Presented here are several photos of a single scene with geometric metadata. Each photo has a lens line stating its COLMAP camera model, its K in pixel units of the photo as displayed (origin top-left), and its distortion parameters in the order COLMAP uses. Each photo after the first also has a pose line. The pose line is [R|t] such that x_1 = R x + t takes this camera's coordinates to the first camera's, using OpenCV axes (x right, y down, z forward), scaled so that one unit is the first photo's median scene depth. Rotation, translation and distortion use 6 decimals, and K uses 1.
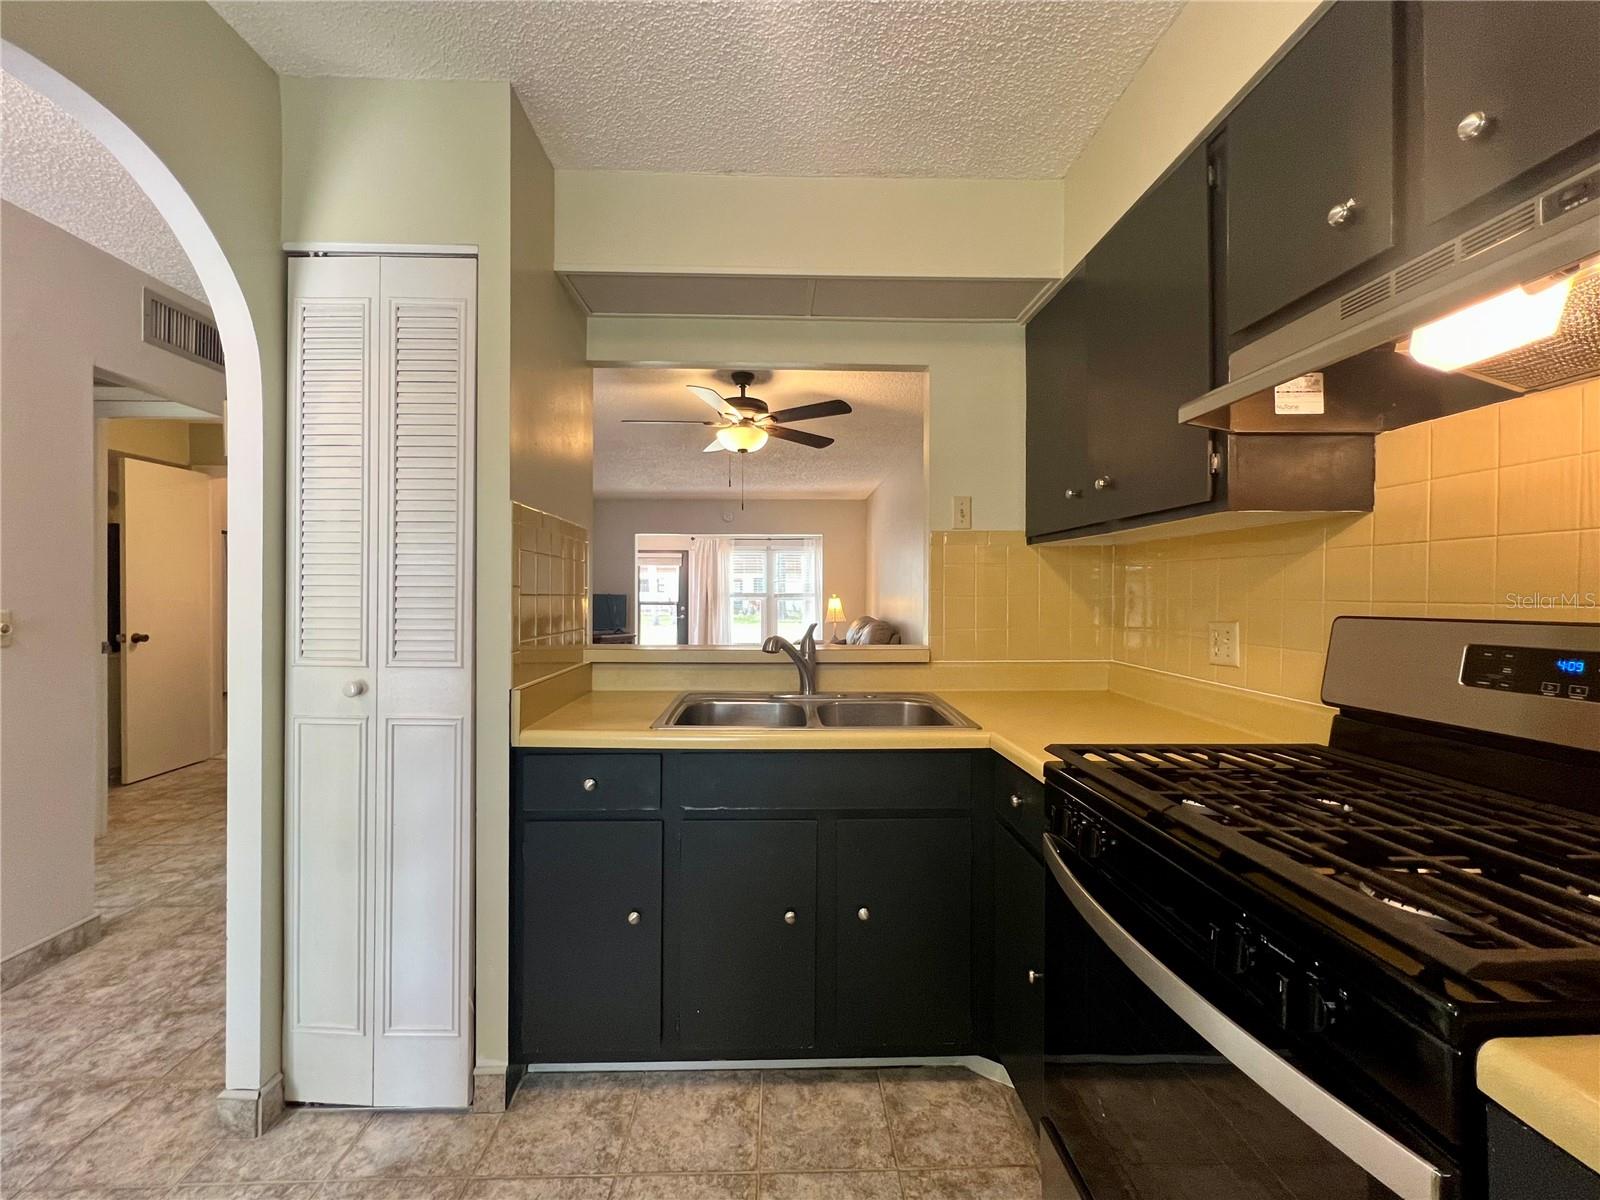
lens RADIAL K [[661.8, 0, 800.7], [0, 661.8, 589.4], [0, 0, 1]] dist [0.000512, 0.000379]
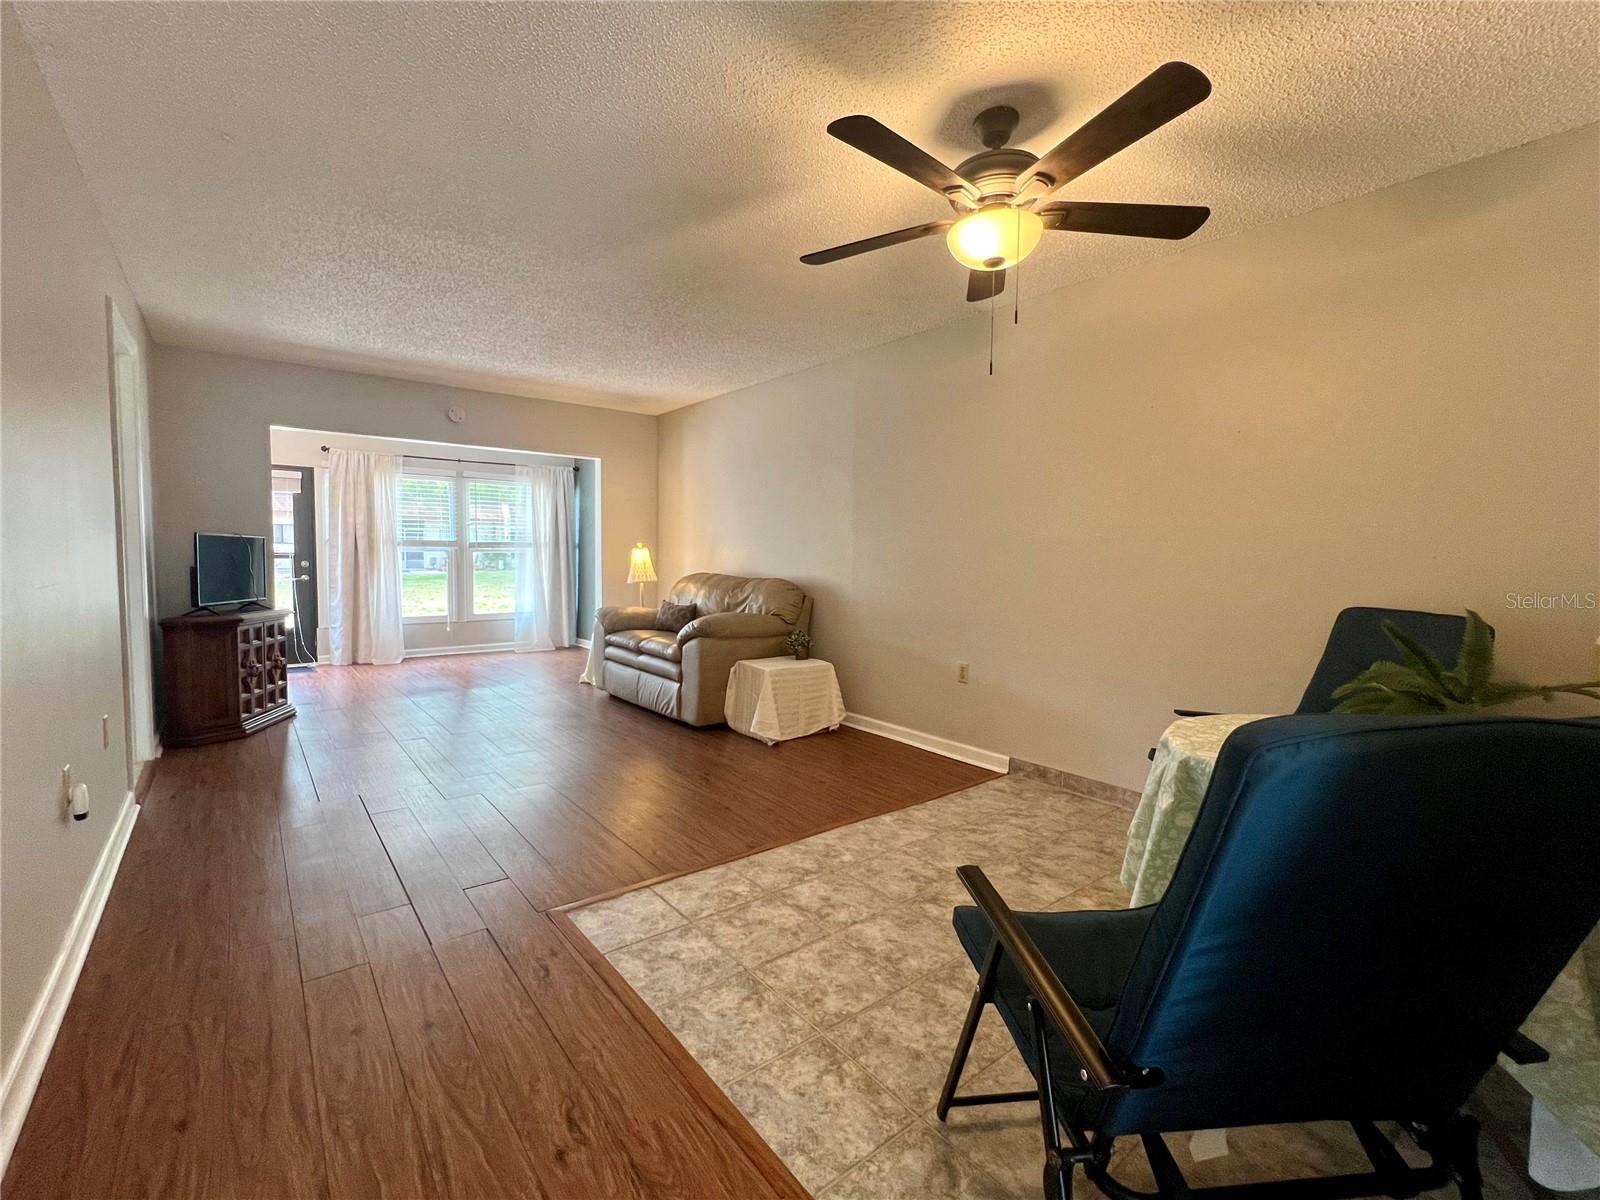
lens RADIAL K [[661.8, 0, 800.7], [0, 661.8, 589.4], [0, 0, 1]] dist [0.000512, 0.000379]
pose [[0.797067, -0.026394, 0.603313, -0.184332], [-0.014514, 0.997919, 0.062833, 0.007281], [-0.603716, -0.058839, 0.795025, 0.242631]]
